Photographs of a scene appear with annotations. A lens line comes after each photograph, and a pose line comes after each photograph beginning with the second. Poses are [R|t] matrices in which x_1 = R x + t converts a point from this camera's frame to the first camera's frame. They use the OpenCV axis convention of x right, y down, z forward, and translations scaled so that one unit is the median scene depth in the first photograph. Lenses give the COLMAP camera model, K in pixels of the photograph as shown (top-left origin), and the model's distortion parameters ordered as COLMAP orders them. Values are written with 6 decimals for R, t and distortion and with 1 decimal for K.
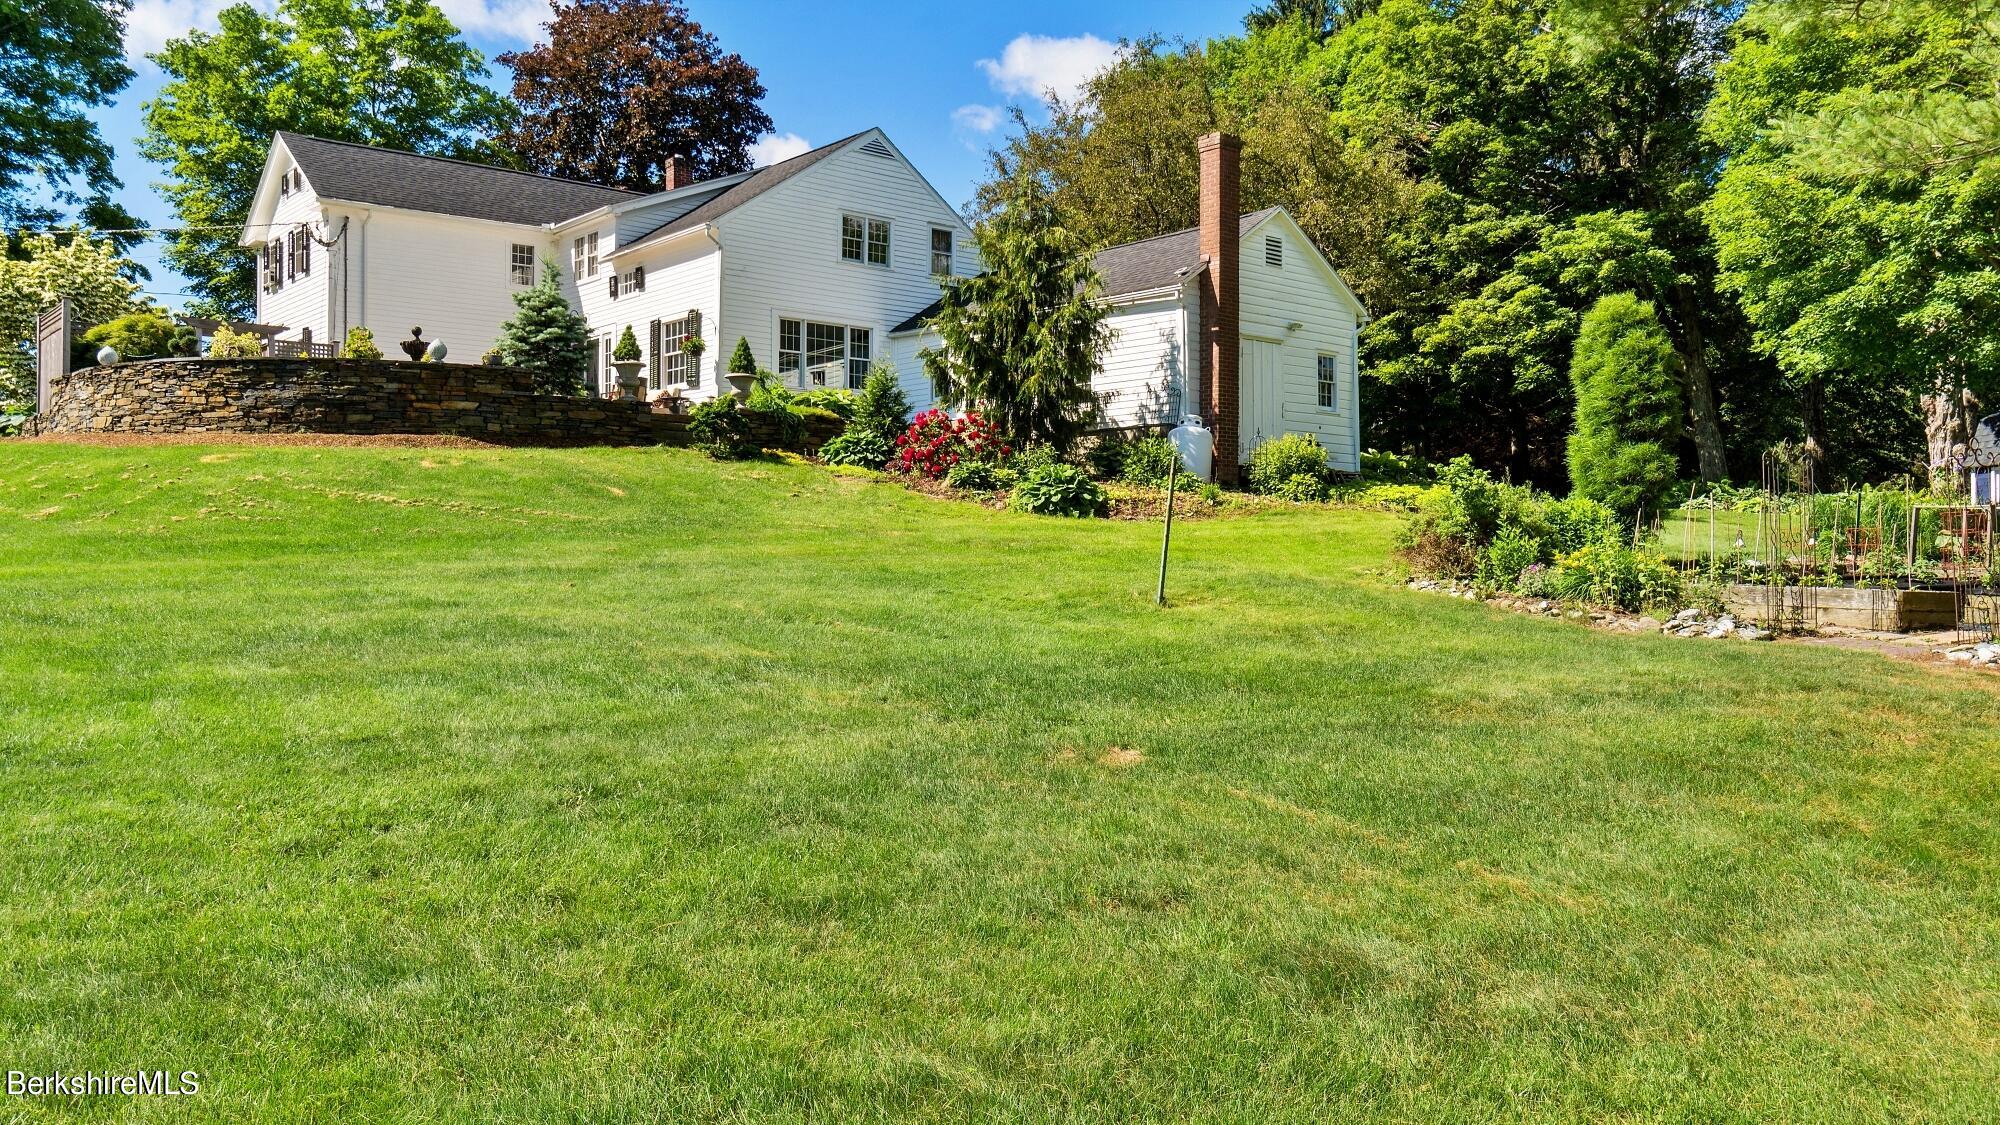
lens RADIAL K [[1548.7, 0, 998.0], [0, 1548.7, 569.5], [0, 0, 1]] dist [0.002367, 0.004338]
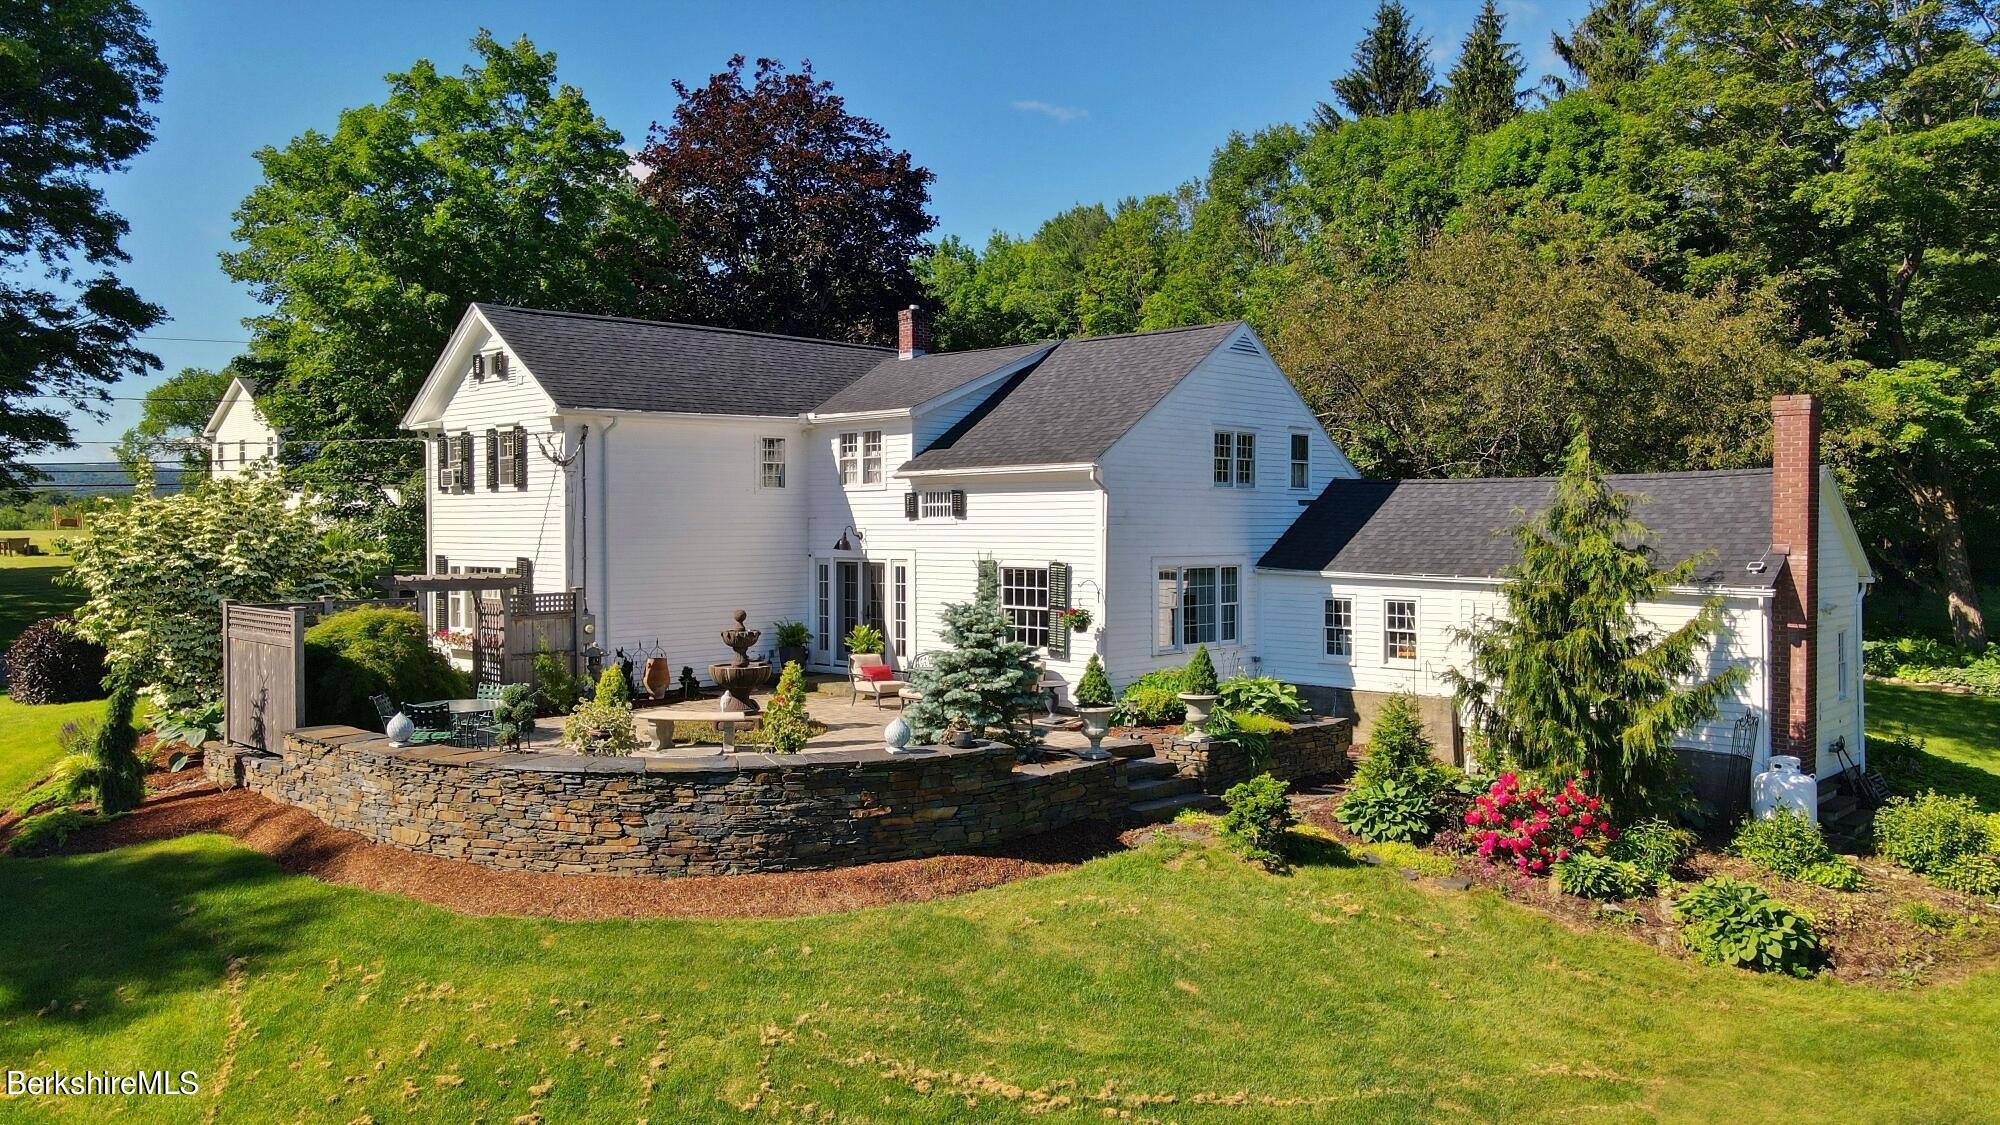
lens RADIAL K [[1472.0, 0, 1008.8], [0, 1472.0, 530.1], [0, 0, 1]] dist [-0.002262, 0.032739]
pose [[0.994696, -0.003157, 0.102810, -0.327572], [0.002252, 0.999958, 0.008917, -0.208490], [-0.102833, -0.008638, 0.994661, 0.268995]]
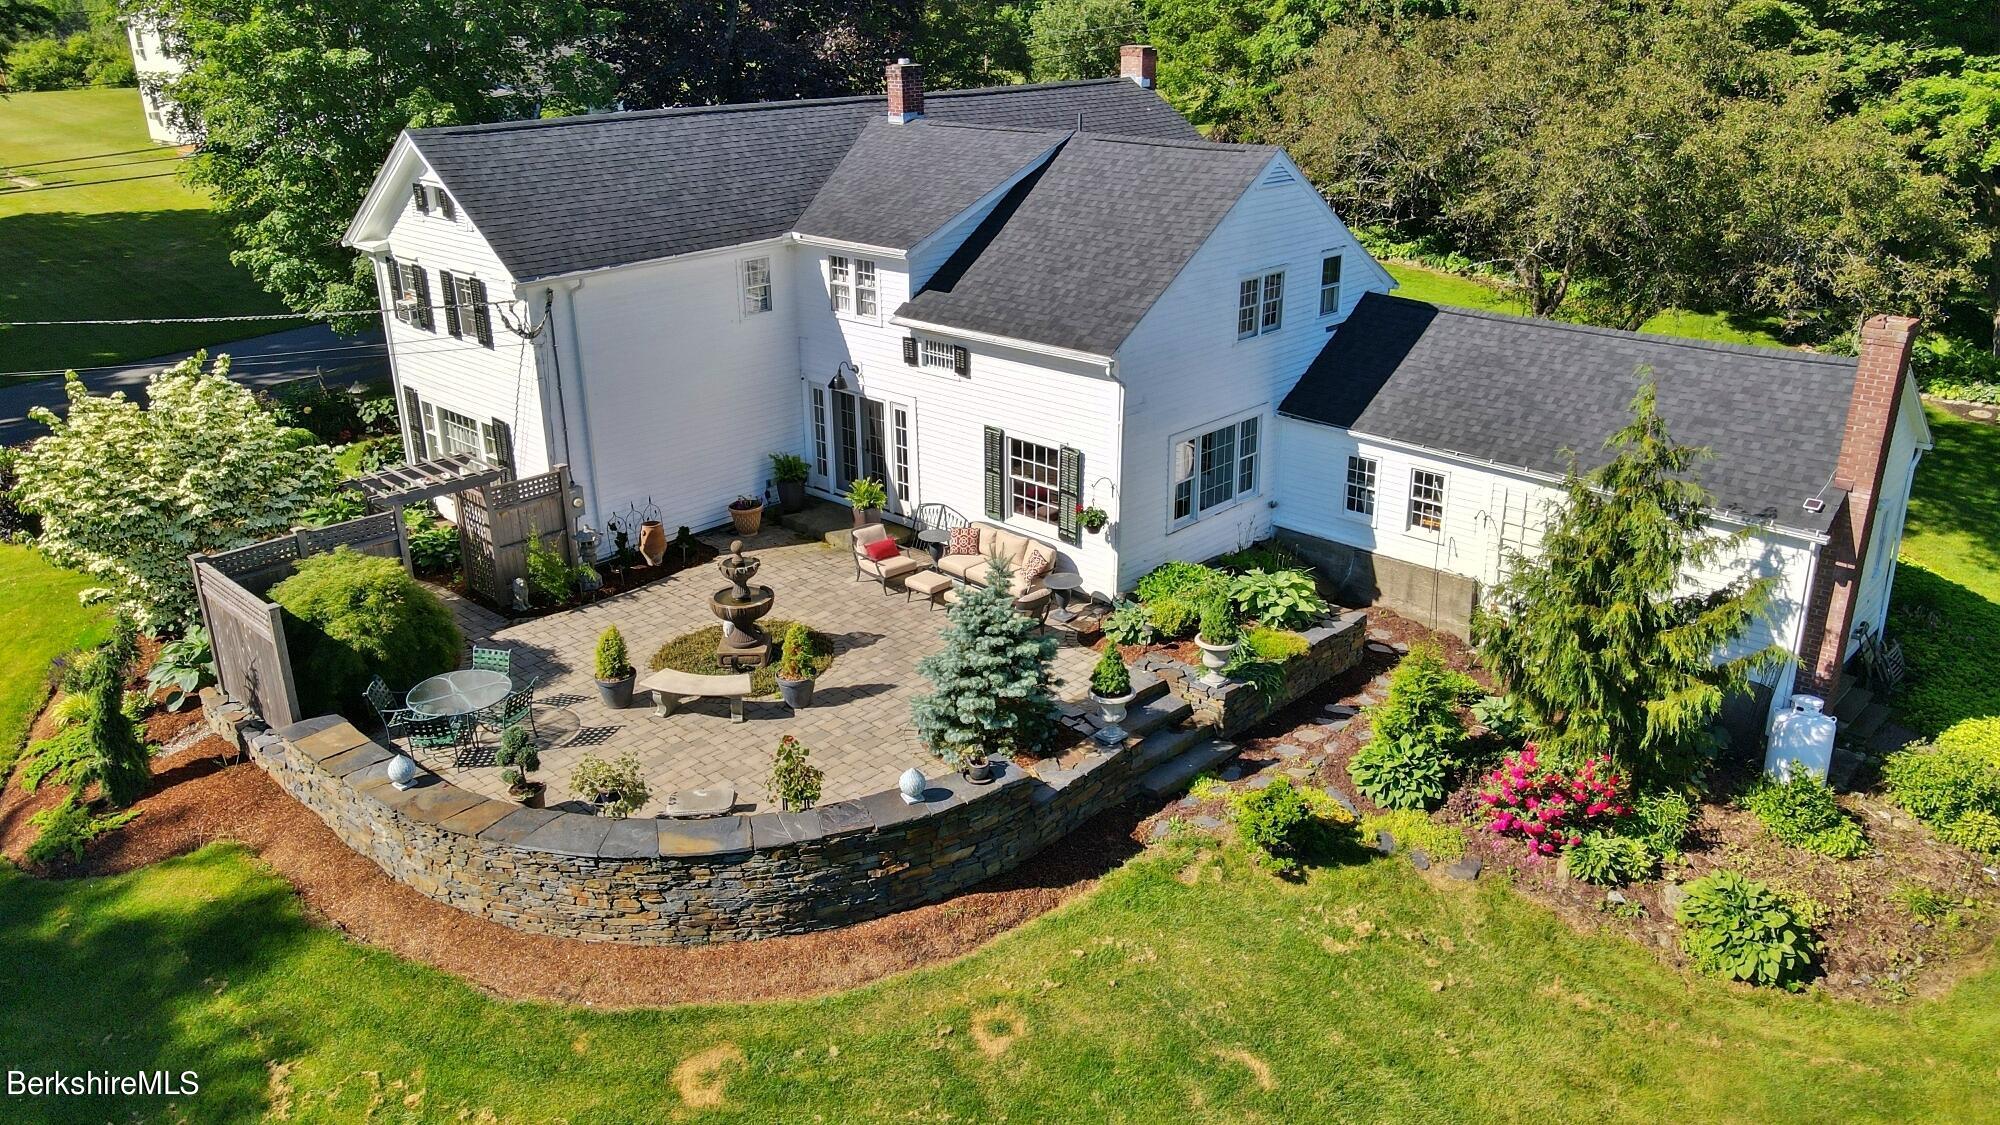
lens RADIAL K [[1472.0, 0, 1008.4], [0, 1472.0, 527.2], [0, 0, 1]] dist [-0.002262, 0.032739]
pose [[0.993891, -0.048340, 0.099218, -0.326568], [0.010501, 0.936318, 0.350995, -0.417586], [-0.109867, -0.347809, 0.931106, 0.353456]]
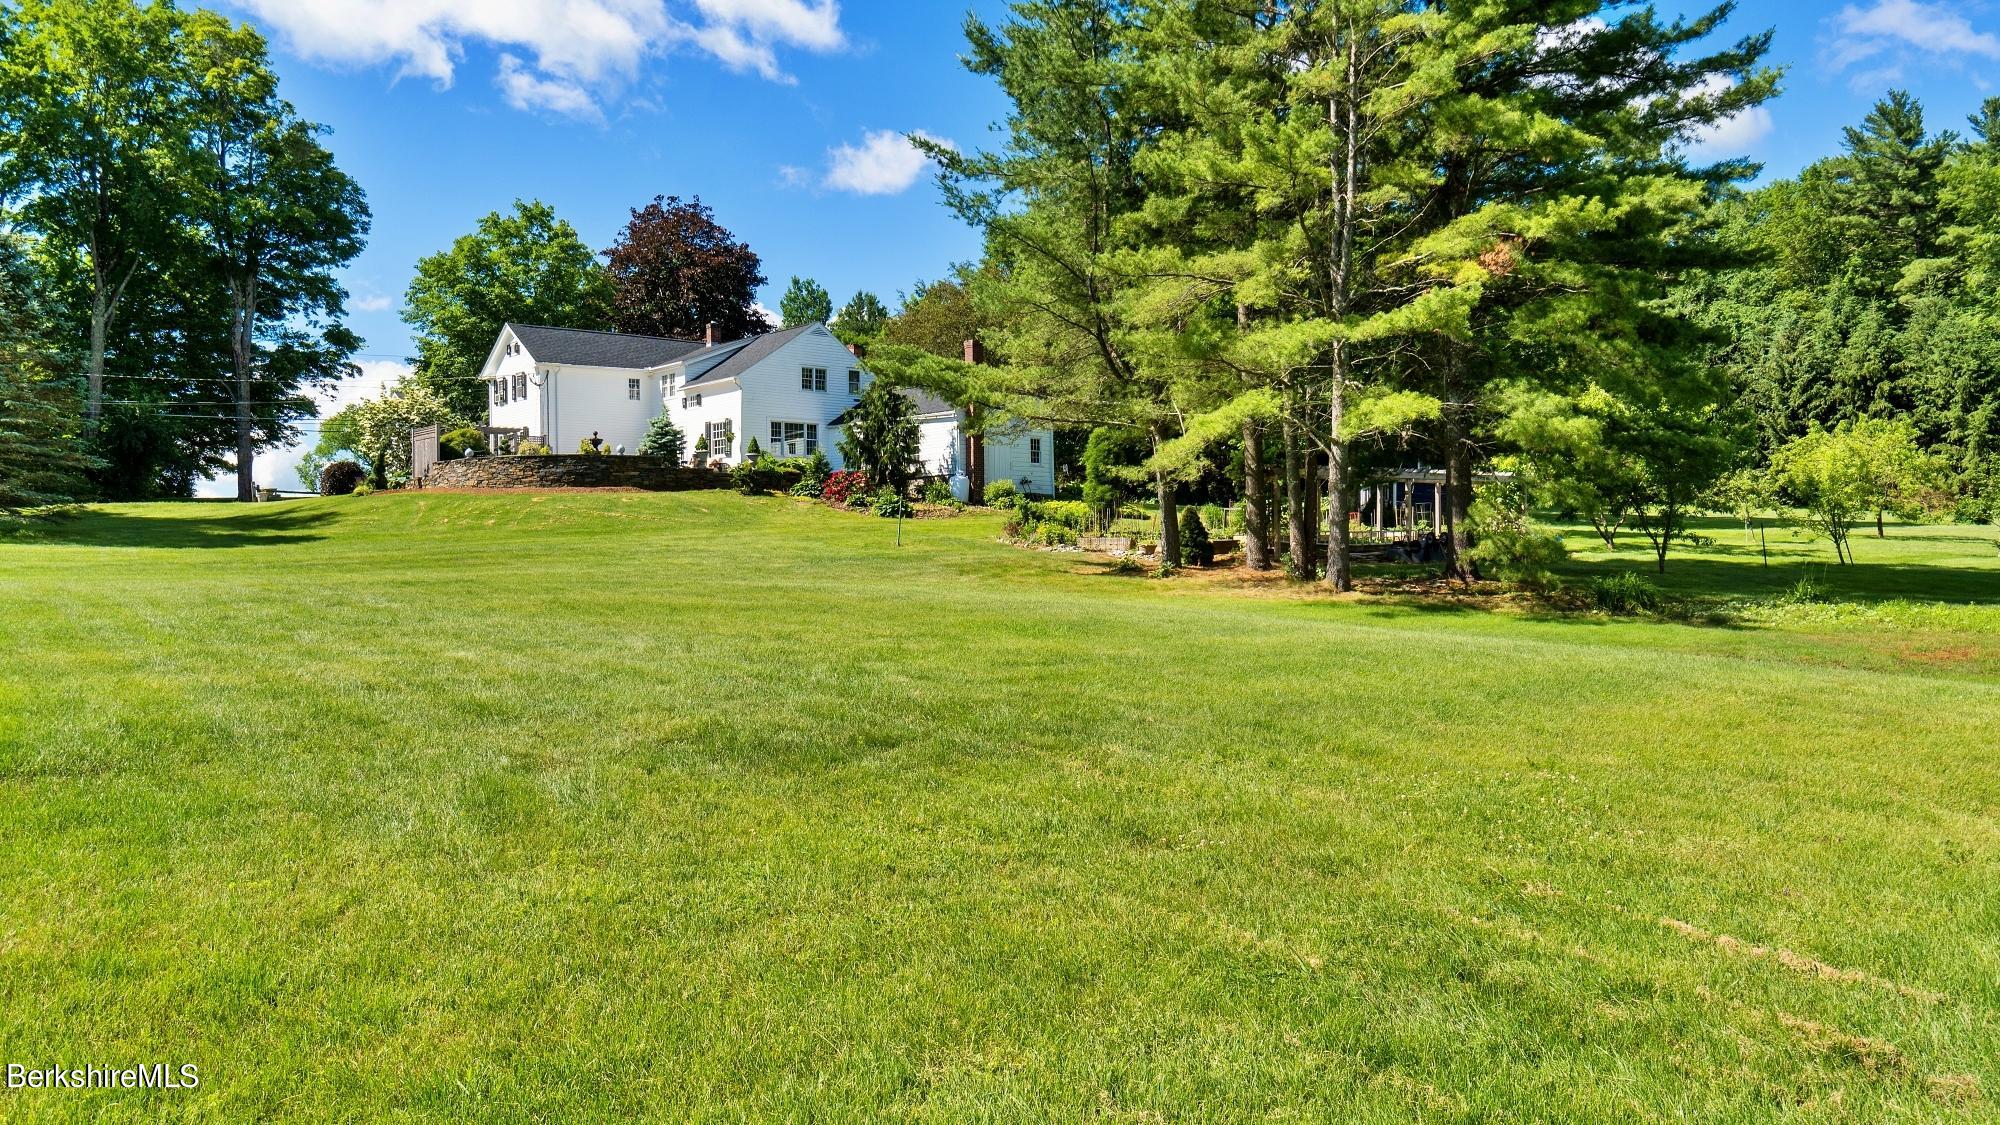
lens RADIAL K [[1548.7, 0, 1014.2], [0, 1548.7, 557.5], [0, 0, 1]] dist [0.002367, 0.004338]
pose [[0.999789, -0.015837, 0.013055, 0.159672], [0.015965, 0.999825, -0.009765, 0.042642], [-0.012898, 0.009971, 0.999867, -1.108525]]
